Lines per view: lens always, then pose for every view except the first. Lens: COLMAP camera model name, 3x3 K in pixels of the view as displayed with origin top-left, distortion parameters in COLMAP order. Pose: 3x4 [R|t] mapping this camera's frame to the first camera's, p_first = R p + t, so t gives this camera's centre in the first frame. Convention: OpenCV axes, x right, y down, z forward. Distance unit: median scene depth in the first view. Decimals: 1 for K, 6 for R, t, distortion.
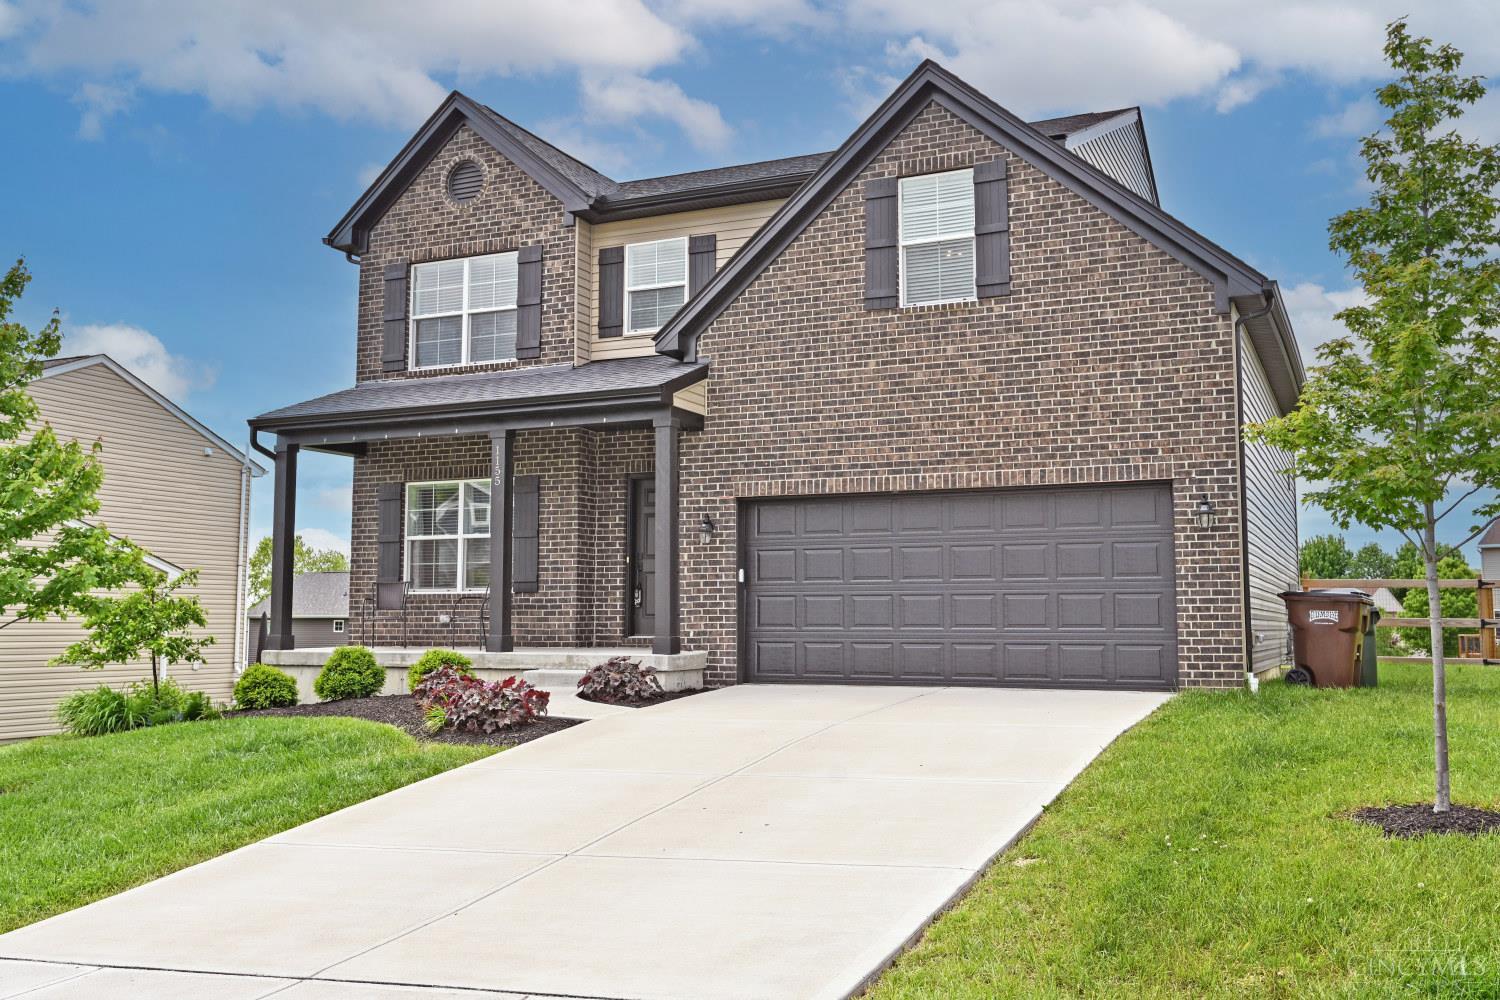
lens RADIAL K [[1338.9, 0, 751.0], [0, 1338.9, 495.8], [0, 0, 1]] dist [0.006527, 0.000702]
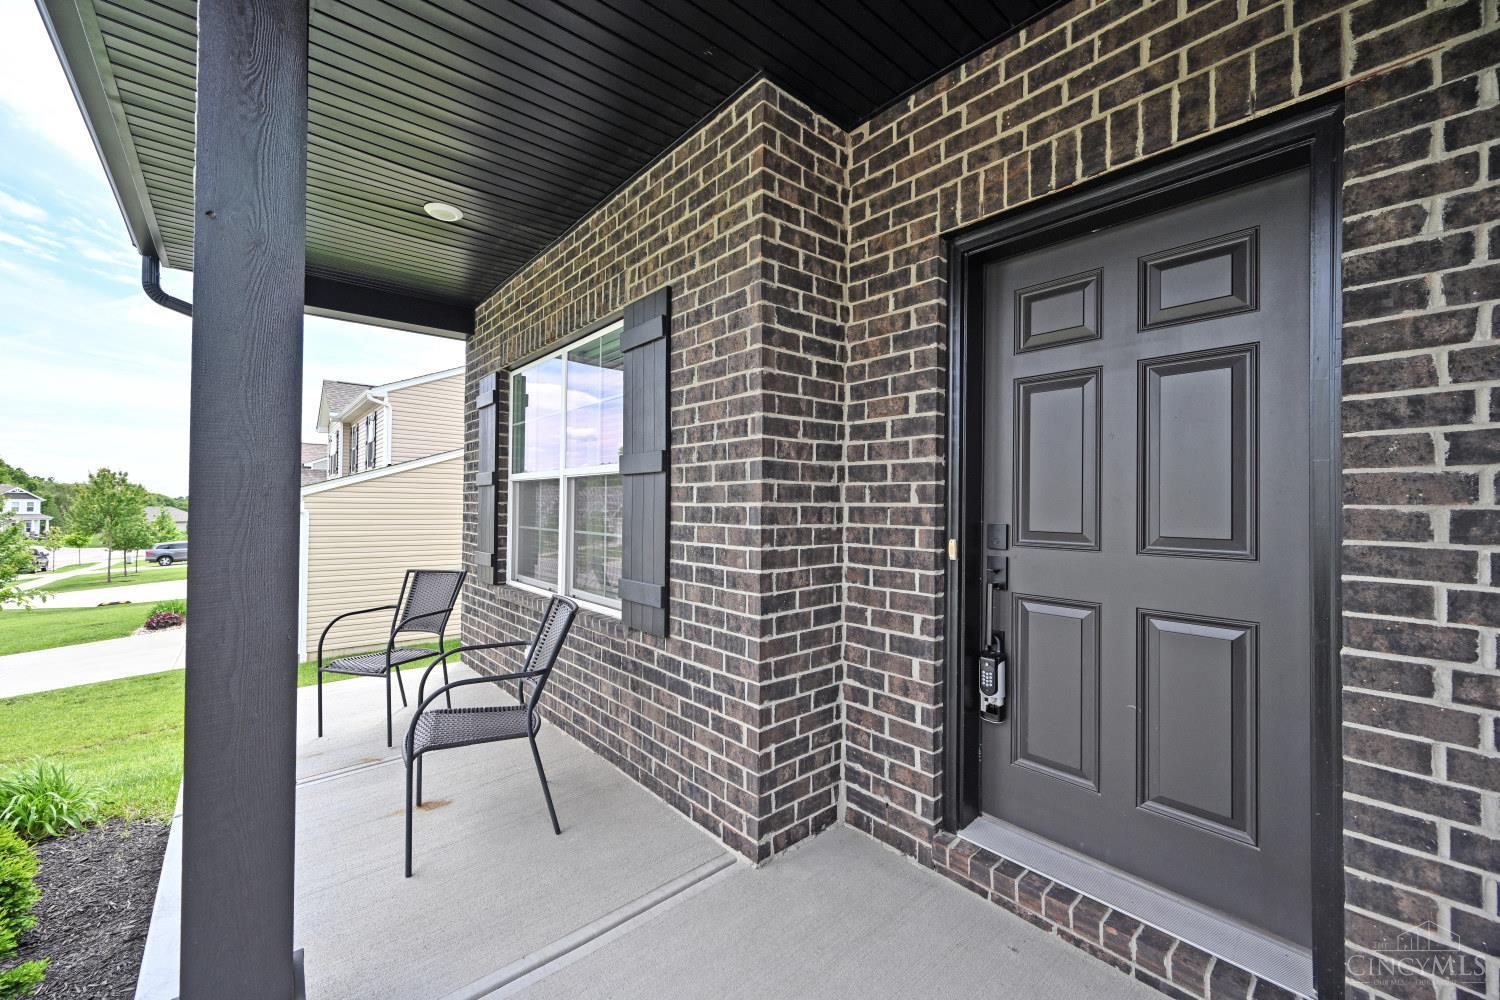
lens RADIAL K [[606.7, 0, 750.6], [0, 606.7, 492.3], [0, 0, 1]] dist [0.003990, -0.000213]
pose [[0.907149, -0.000673, -0.420809, -0.077171], [0.030842, 0.997416, 0.064892, 0.026631], [0.419678, -0.071846, 0.904825, 0.871447]]
